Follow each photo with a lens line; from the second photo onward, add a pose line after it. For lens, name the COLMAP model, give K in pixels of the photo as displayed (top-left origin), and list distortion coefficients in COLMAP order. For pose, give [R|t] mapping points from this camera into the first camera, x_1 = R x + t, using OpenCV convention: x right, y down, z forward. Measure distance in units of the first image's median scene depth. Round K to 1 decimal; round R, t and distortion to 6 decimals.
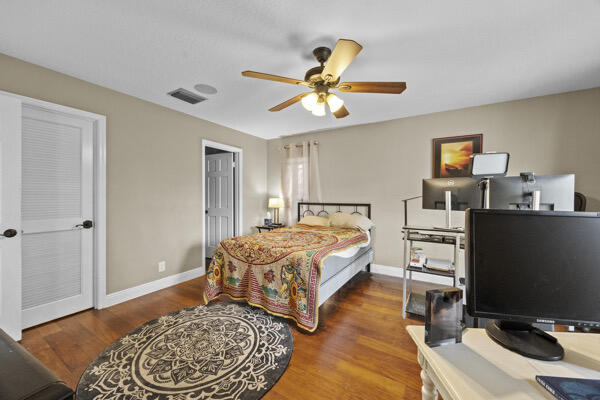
lens RADIAL K [[229.5, 0, 300.8], [0, 229.5, 192.5], [0, 0, 1]] dist [-0.000849, -0.000143]
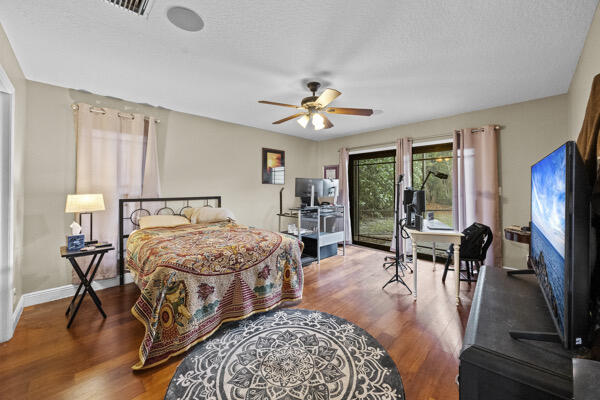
lens RADIAL K [[234.6, 0, 301.4], [0, 234.6, 177.3], [0, 0, 1]] dist [0.000064, -0.000021]
pose [[0.237711, 0.041448, 0.970451, -1.062082], [-0.009589, 0.999141, -0.040325, 0.003130], [-0.971289, 0.000280, 0.237904, 0.612148]]
